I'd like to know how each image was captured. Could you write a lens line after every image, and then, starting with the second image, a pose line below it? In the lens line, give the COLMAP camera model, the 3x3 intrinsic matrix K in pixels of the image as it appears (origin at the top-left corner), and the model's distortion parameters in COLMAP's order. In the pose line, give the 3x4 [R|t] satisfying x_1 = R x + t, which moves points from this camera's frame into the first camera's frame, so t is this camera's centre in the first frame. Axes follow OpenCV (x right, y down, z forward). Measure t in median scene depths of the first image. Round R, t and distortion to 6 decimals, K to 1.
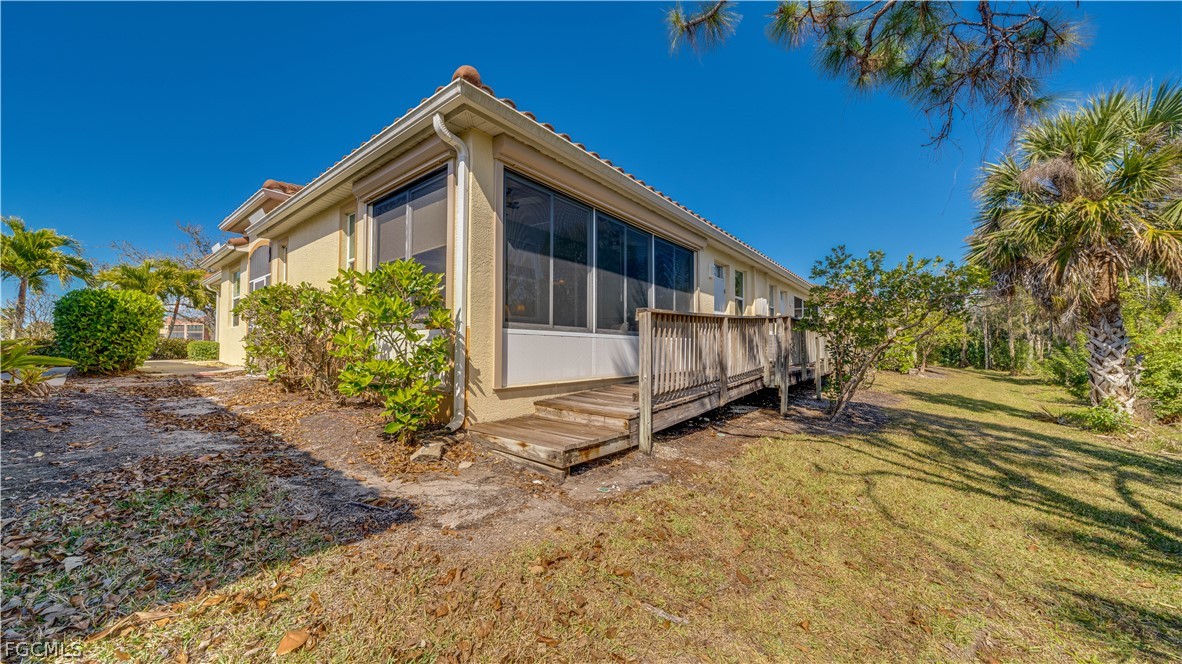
lens RADIAL K [[406.5, 0, 590.7], [0, 406.5, 336.4], [0, 0, 1]] dist [-0.002195, 0.000261]
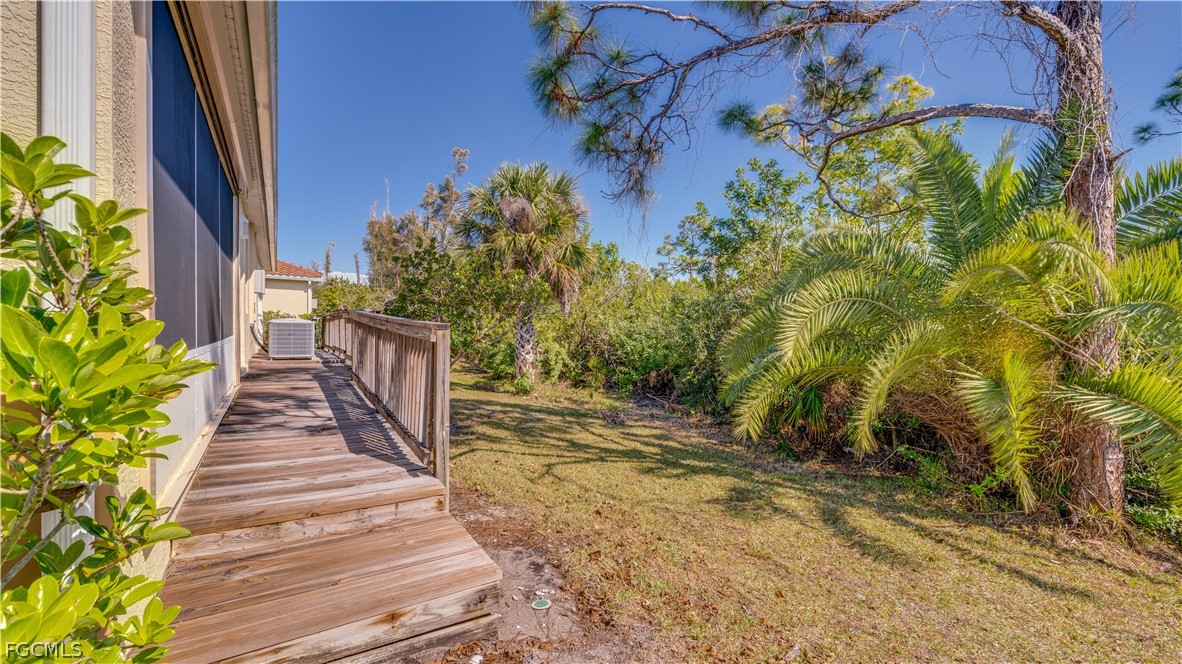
lens RADIAL K [[473.4, 0, 591.0], [0, 473.4, 332.0], [0, 0, 1]] dist [-0.000650, -0.000059]
pose [[0.307258, -0.013411, 0.951532, -0.565676], [-0.041985, 0.998736, 0.027634, -0.093877], [-0.950699, -0.048441, 0.306307, 0.546147]]
